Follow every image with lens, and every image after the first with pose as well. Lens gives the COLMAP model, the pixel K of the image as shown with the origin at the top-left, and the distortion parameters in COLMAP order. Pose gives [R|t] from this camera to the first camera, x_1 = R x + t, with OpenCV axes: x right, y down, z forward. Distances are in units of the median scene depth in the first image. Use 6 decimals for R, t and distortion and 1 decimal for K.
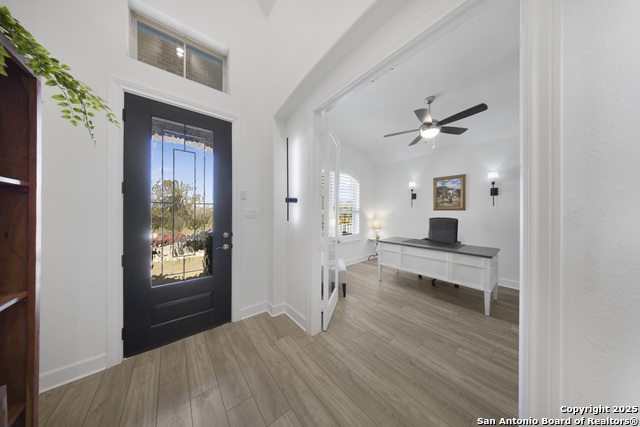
lens RADIAL K [[185.2, 0, 317.9], [0, 185.2, 211.4], [0, 0, 1]] dist [0.000481, -0.000015]
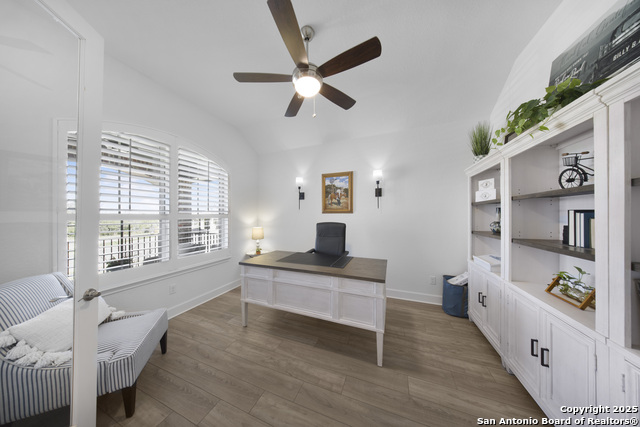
lens RADIAL K [[185.2, 0, 317.9], [0, 185.2, 211.4], [0, 0, 1]] dist [0.000481, -0.000015]
pose [[0.884308, 0.003294, 0.466893, 0.259745], [0.005599, 0.999828, -0.017659, -0.000119], [-0.466871, 0.018231, 0.884137, 0.327111]]
